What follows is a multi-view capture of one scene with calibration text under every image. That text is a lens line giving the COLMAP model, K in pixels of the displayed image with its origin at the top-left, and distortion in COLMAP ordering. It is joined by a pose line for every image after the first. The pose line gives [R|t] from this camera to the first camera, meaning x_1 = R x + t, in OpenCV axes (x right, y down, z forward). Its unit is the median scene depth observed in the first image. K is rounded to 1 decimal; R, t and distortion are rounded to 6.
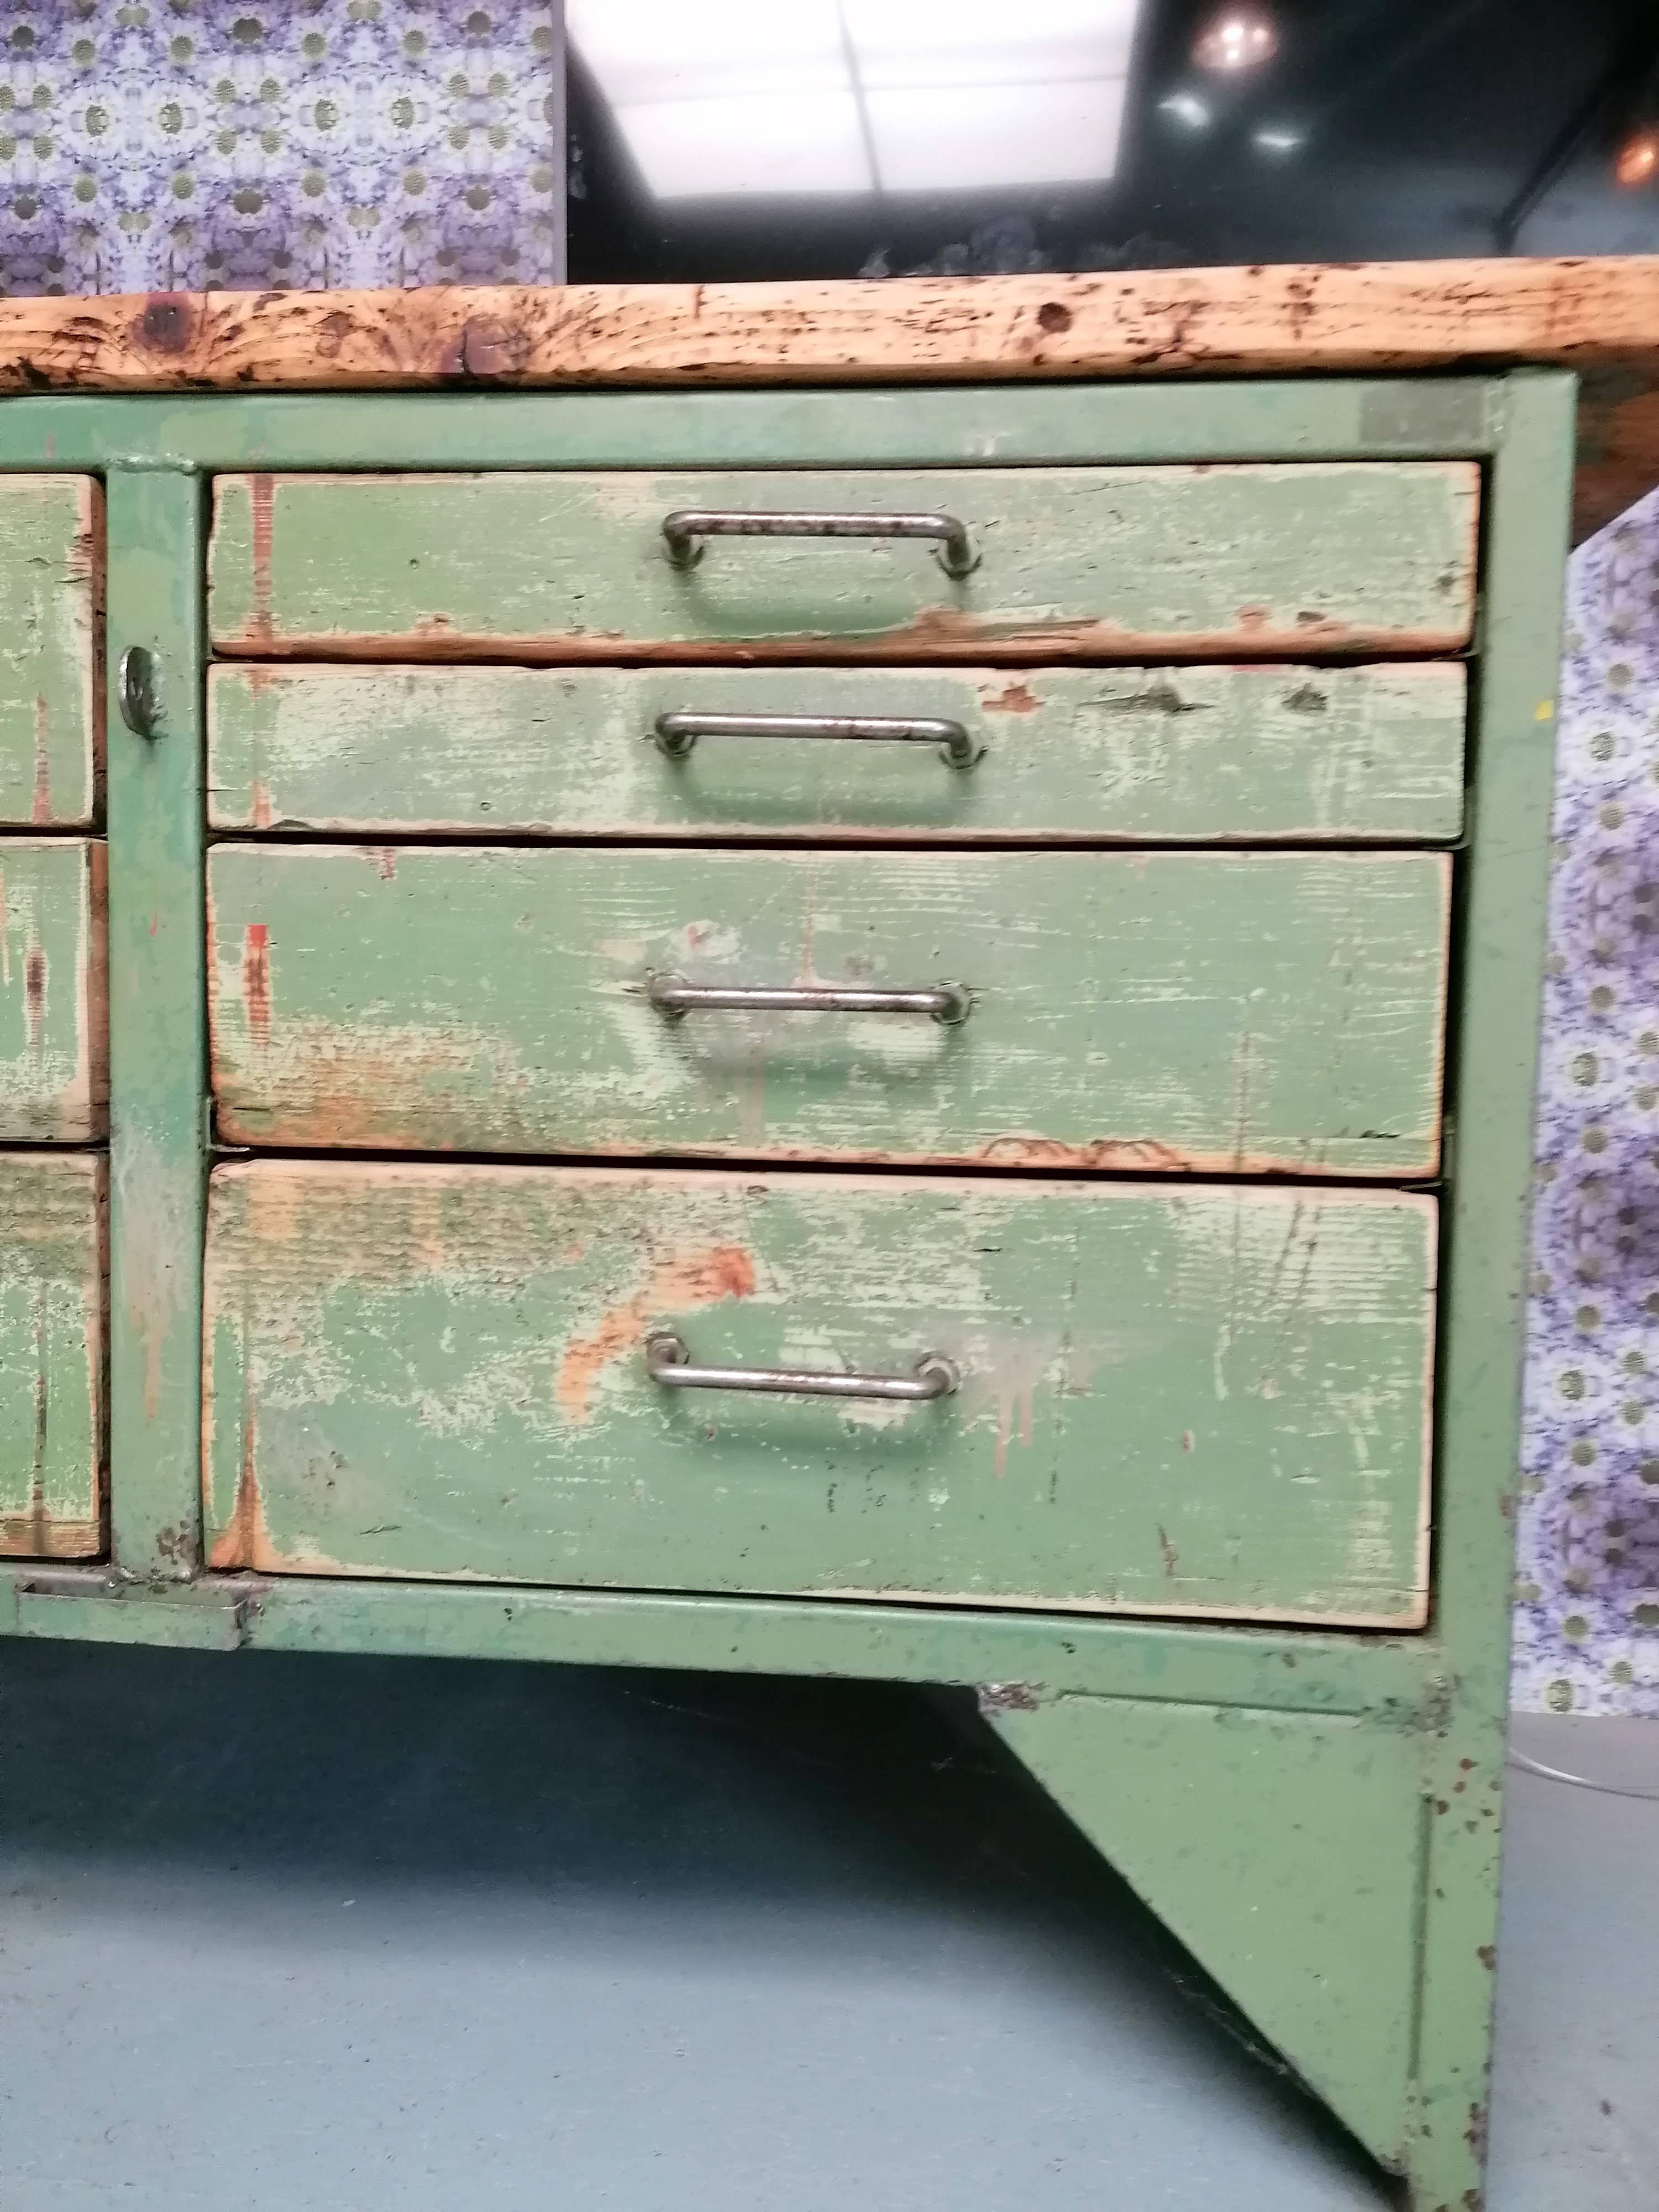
lens RADIAL K [[1670.0, 0, 872.3], [0, 1670.0, 1107.8], [0, 0, 1]] dist [0.110575, -0.149873]
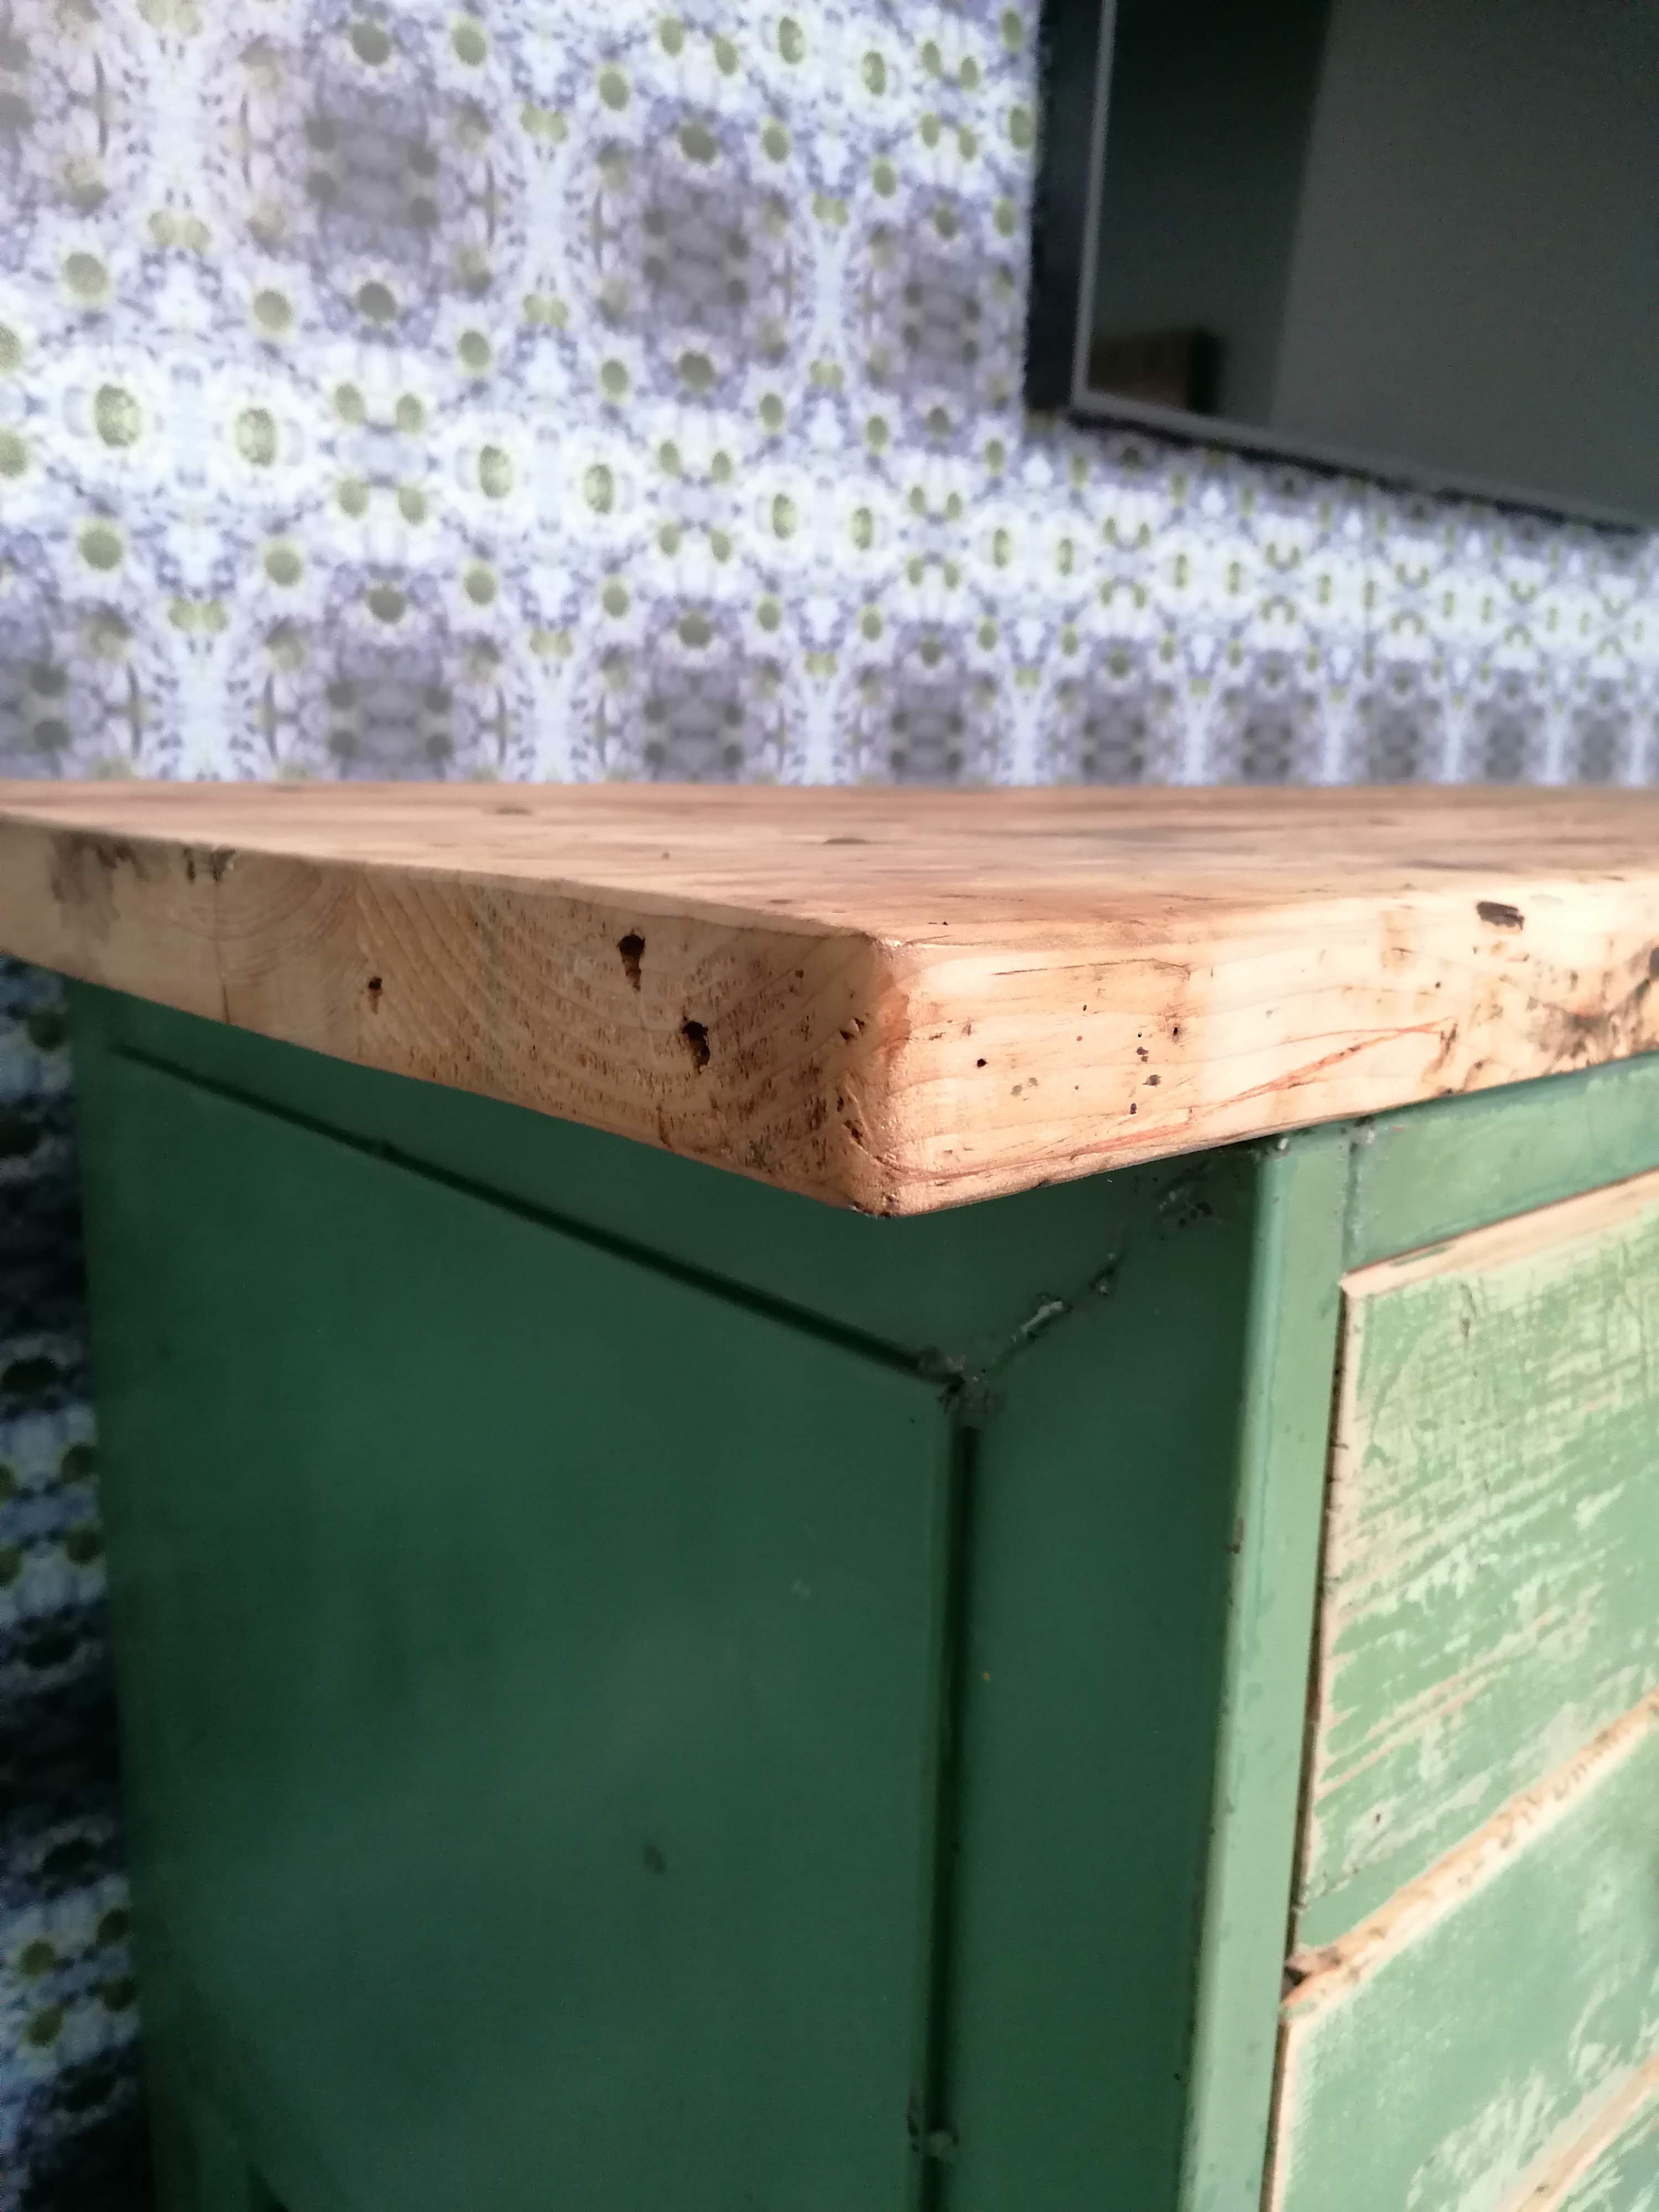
lens RADIAL K [[1670.0, 0, 821.0], [0, 1670.0, 1119.3], [0, 0, 1]] dist [0.110575, -0.149873]
pose [[0.683948, -0.152857, 0.713337, -1.599705], [0.035755, 0.983651, 0.176499, -0.510277], [-0.728654, -0.095211, 0.678232, 0.899447]]
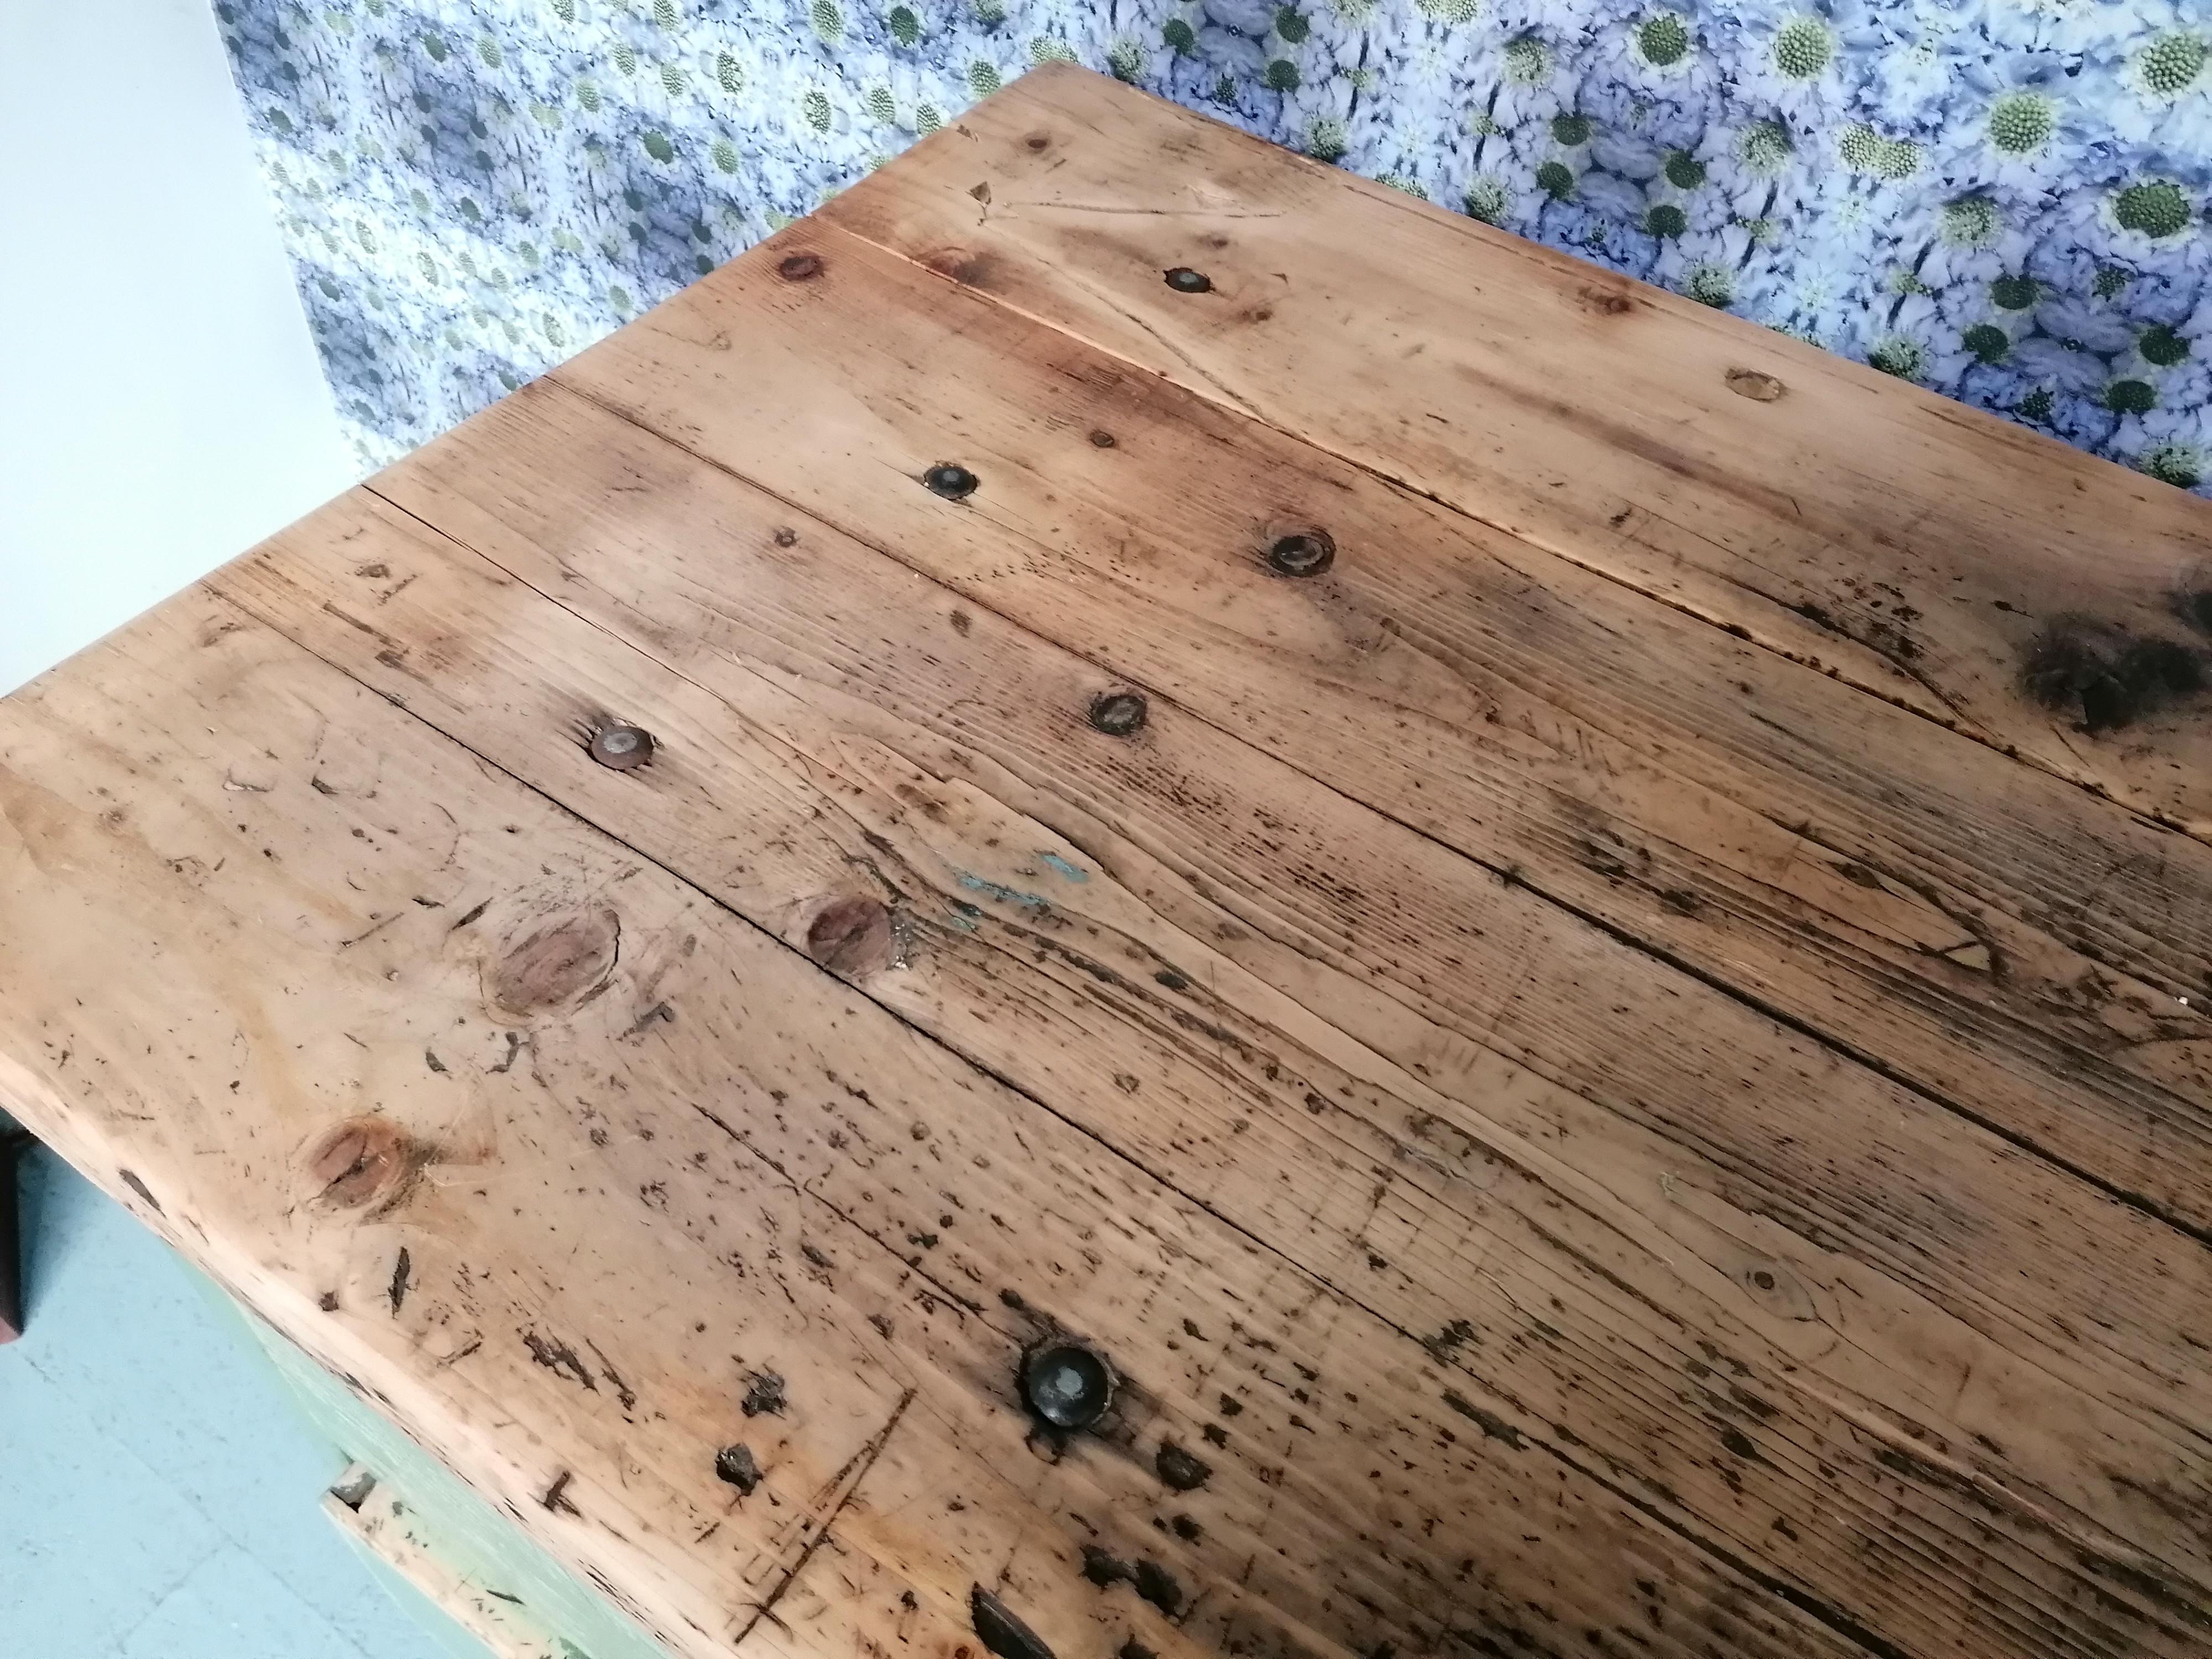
lens RADIAL K [[1670.0, 0, 1103.5], [0, 1670.0, 812.6], [0, 0, 1]] dist [0.110575, -0.149873]
pose [[0.880426, 0.389464, -0.270494, -0.787482], [-0.088928, 0.695936, 0.712576, -1.000626], [0.465770, -0.603316, 0.647355, 0.929221]]
